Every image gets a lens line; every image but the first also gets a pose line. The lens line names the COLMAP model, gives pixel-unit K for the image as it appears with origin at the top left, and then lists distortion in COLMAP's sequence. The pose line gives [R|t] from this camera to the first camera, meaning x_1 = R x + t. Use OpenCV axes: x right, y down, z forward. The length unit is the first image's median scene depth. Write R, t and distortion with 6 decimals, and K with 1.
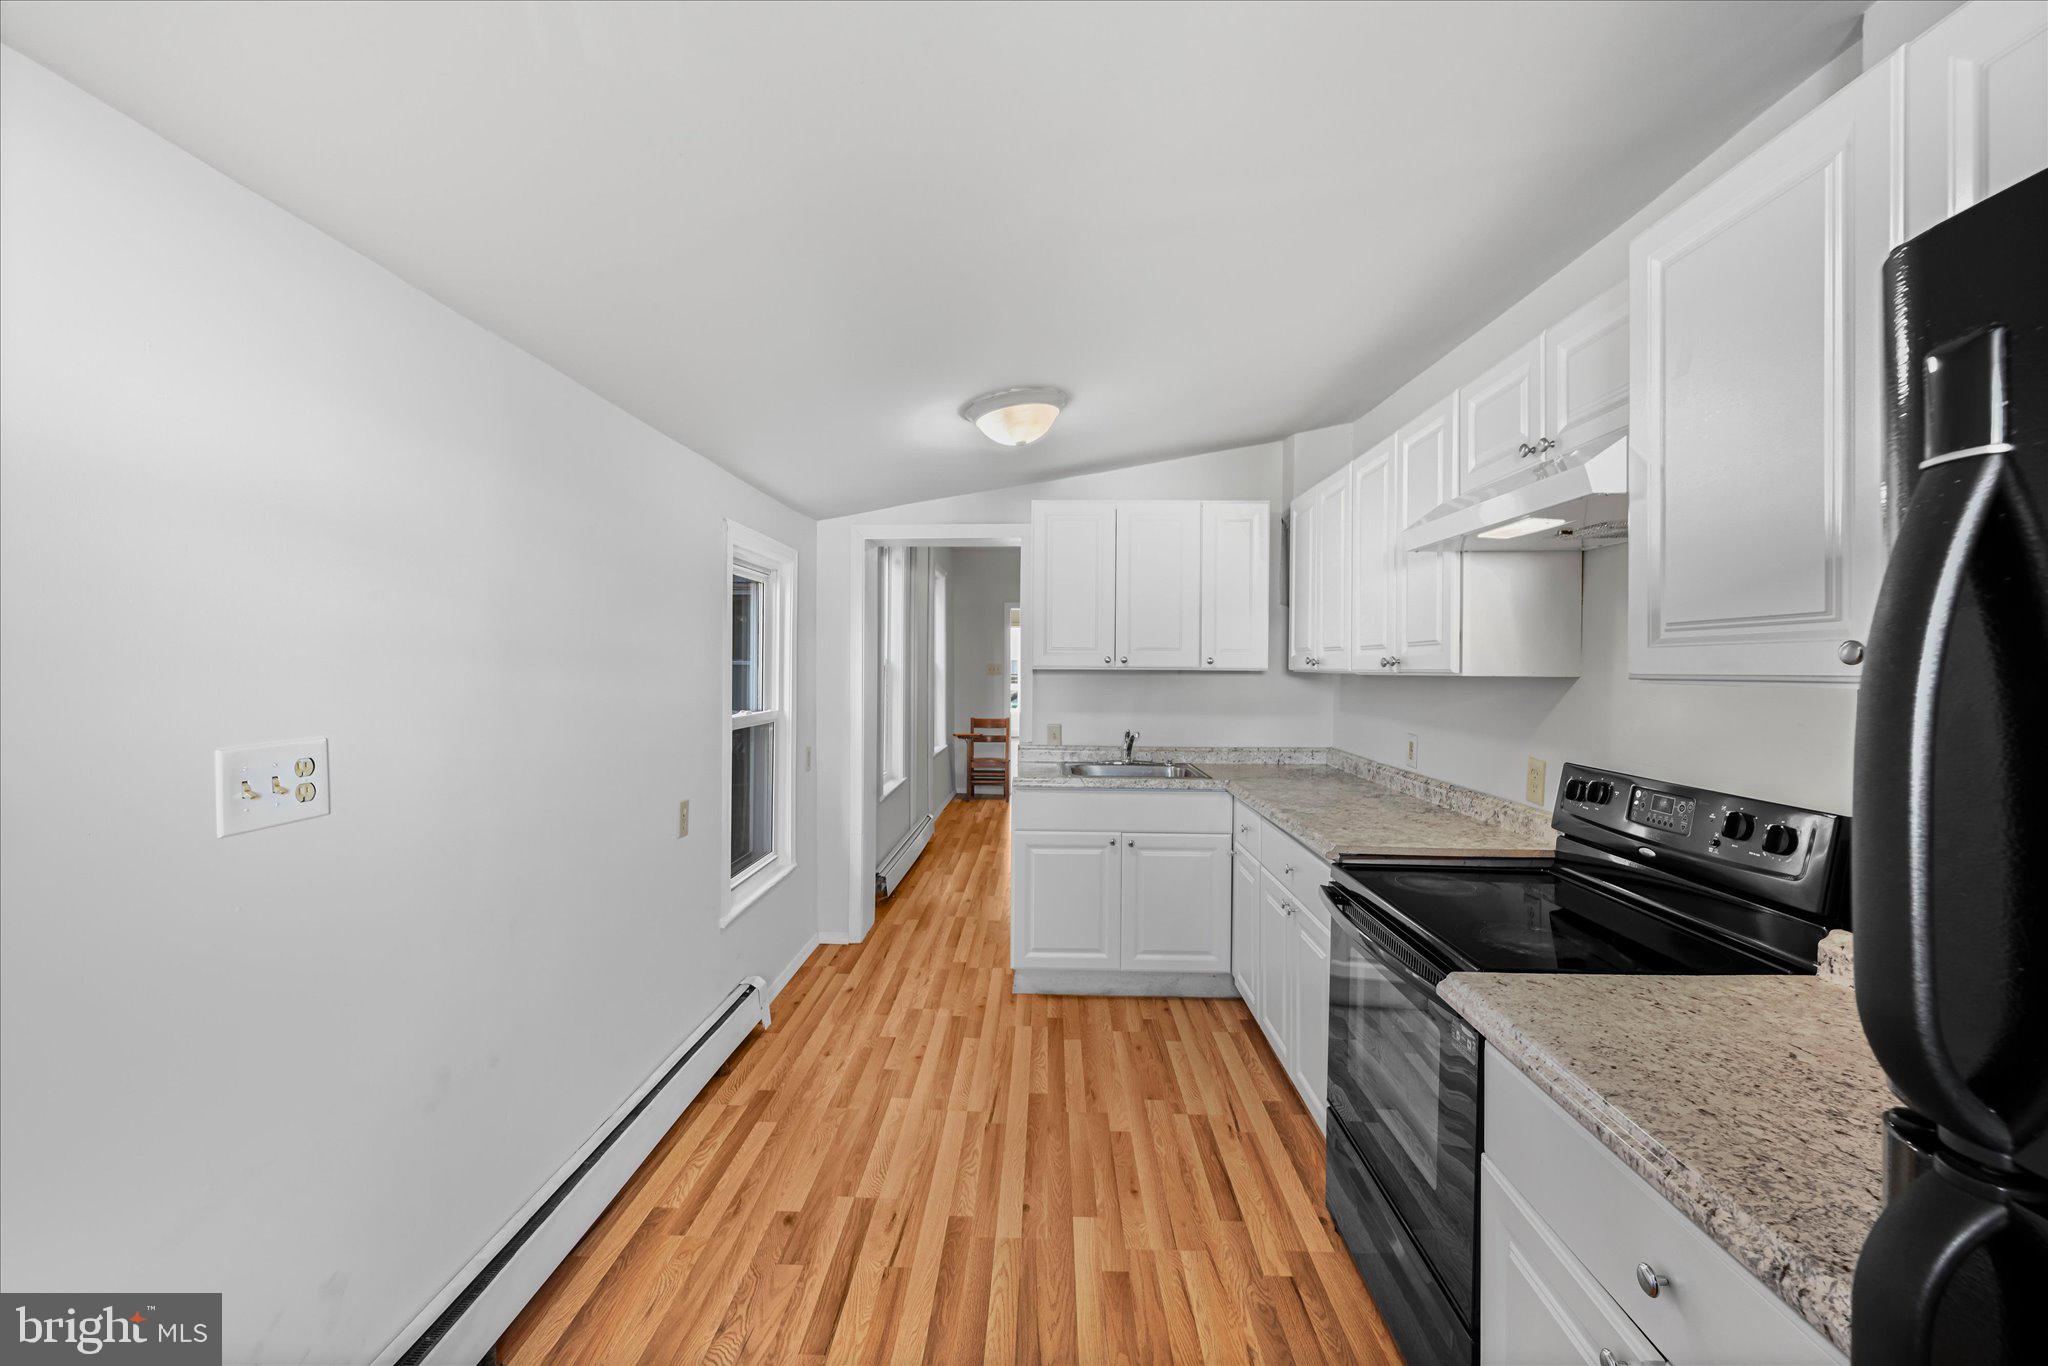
lens RADIAL K [[837.2, 0, 1019.9], [0, 837.2, 666.6], [0, 0, 1]] dist [-0.000675, -0.000125]
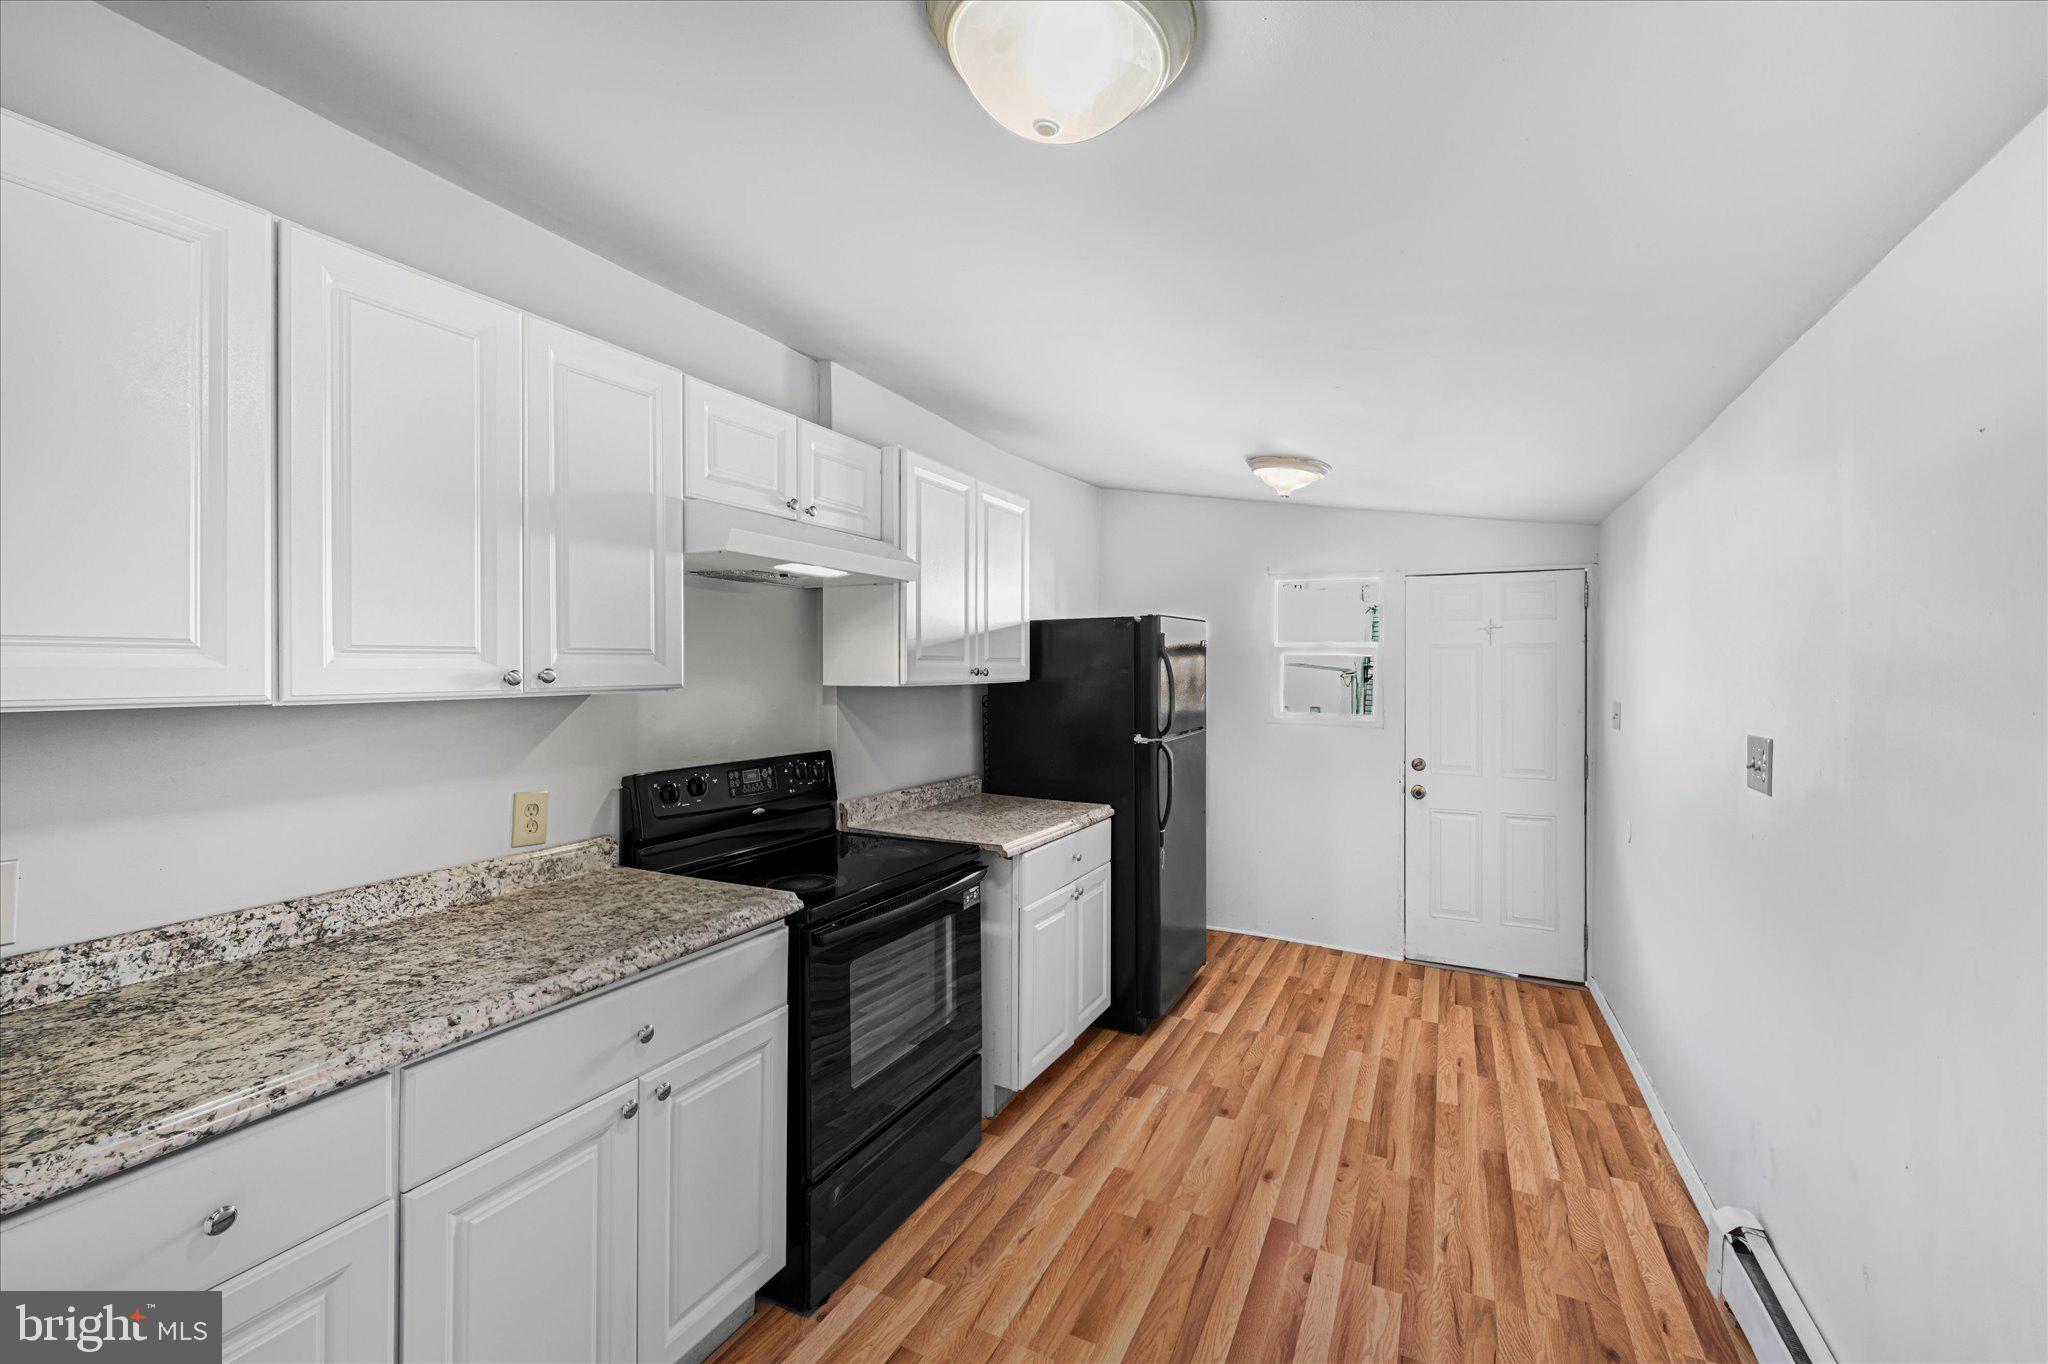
lens RADIAL K [[837.2, 0, 1019.9], [0, 837.2, 665.6], [0, 0, 1]] dist [-0.000675, -0.000125]
pose [[-0.904606, -0.001622, 0.426246, -0.156825], [-0.001556, 0.999999, 0.000505, -0.014718], [-0.426247, -0.000207, -0.904607, 1.359895]]
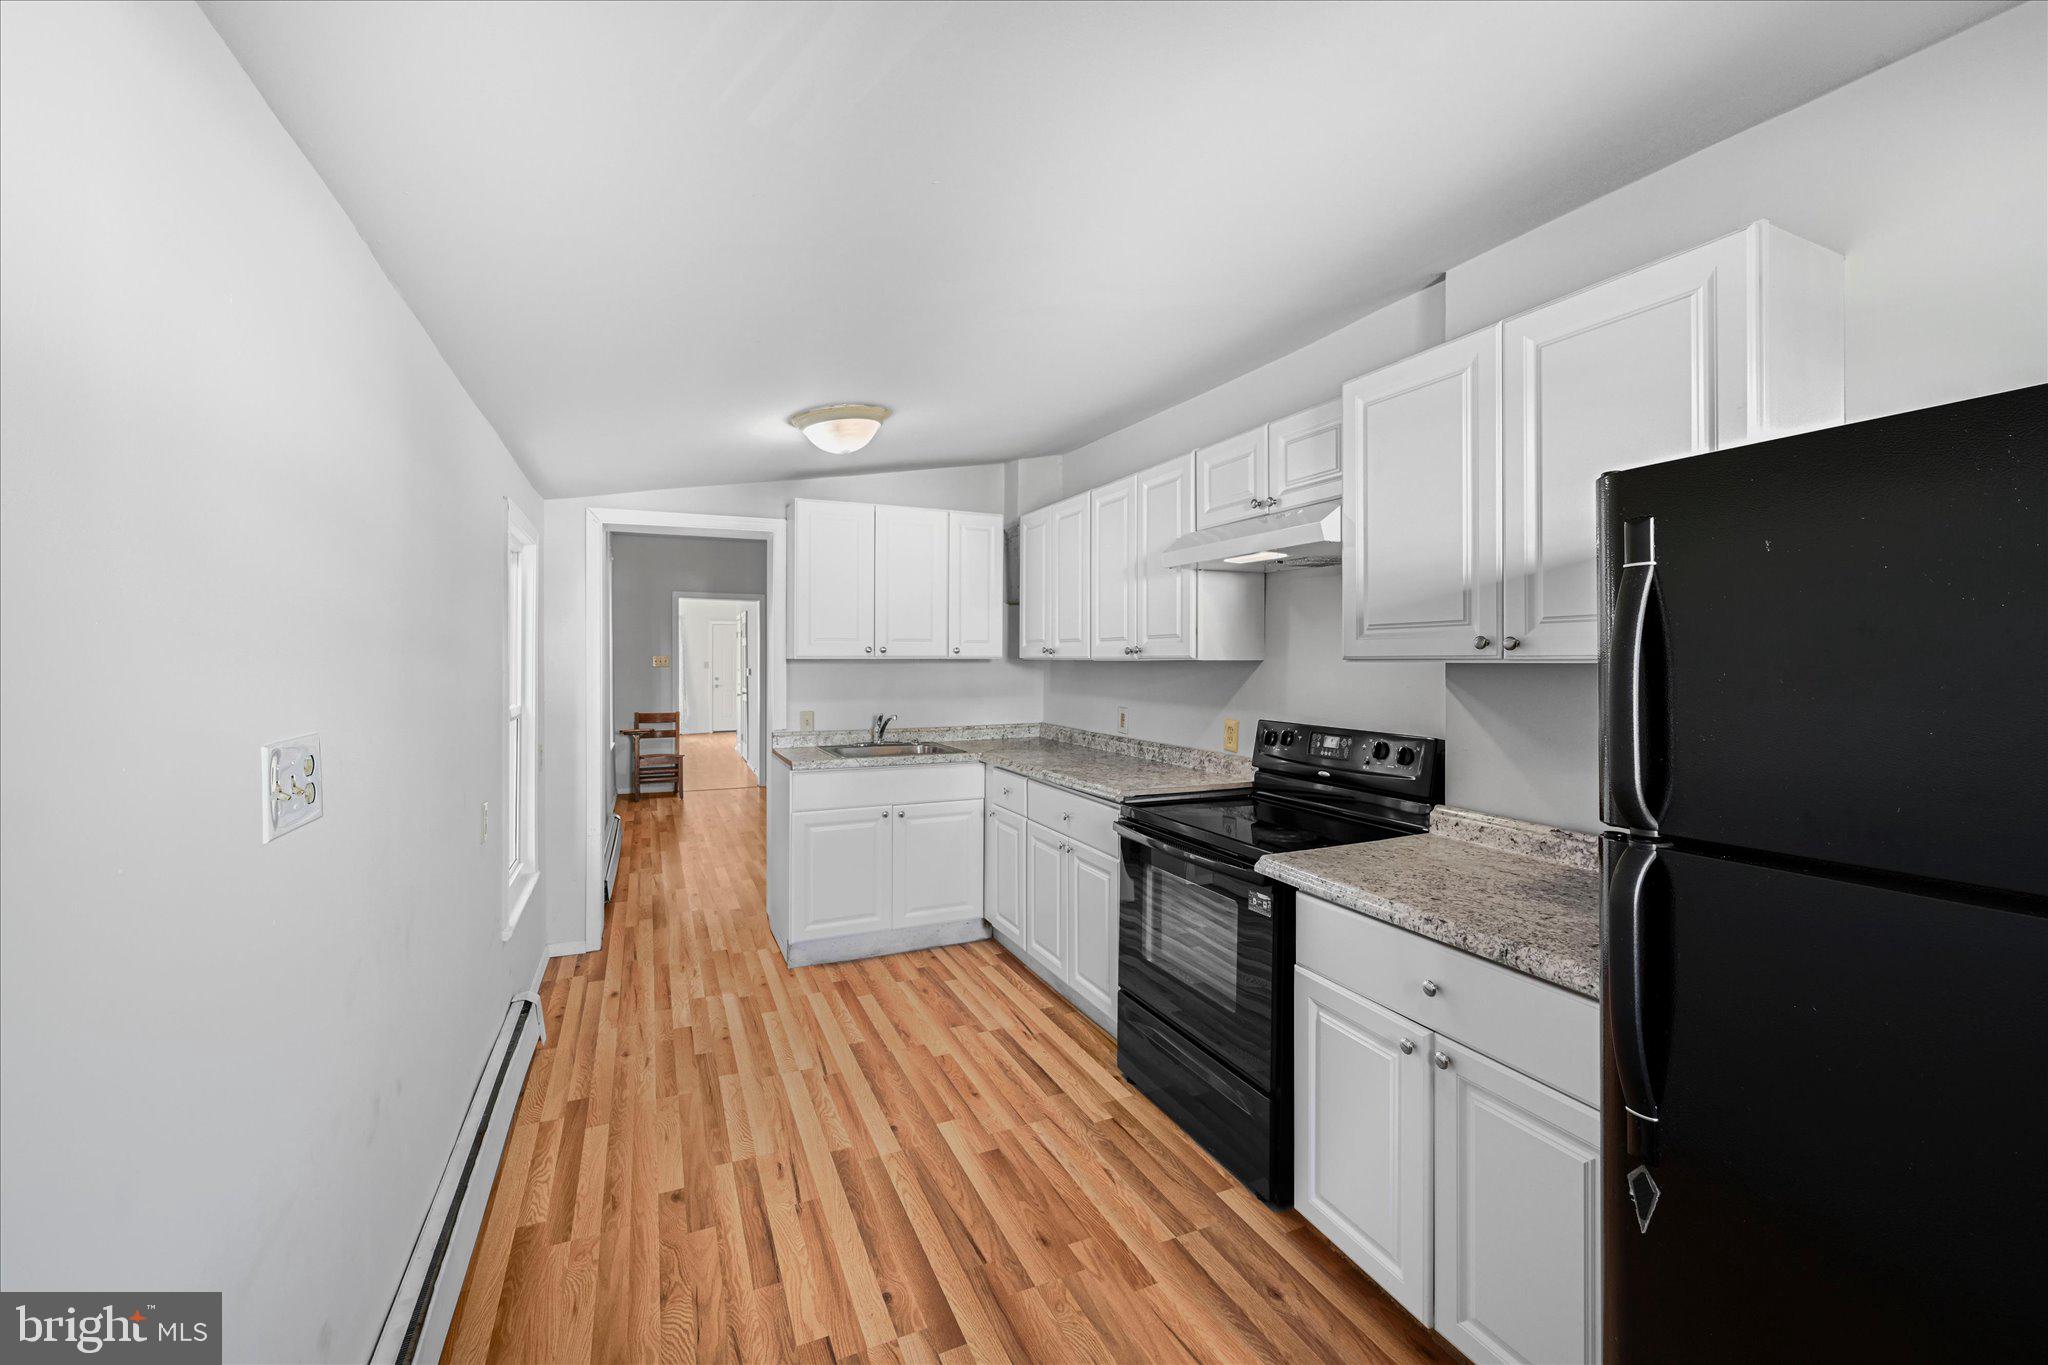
lens RADIAL K [[821.7, 0, 1017.7], [0, 821.7, 659.0], [0, 0, 1]] dist [0.000439, 0.000011]
pose [[0.898709, -0.006853, 0.438492, -0.267898], [0.006314, 0.999976, 0.002688, 0.002945], [-0.438500, 0.000353, 0.898731, -0.067921]]
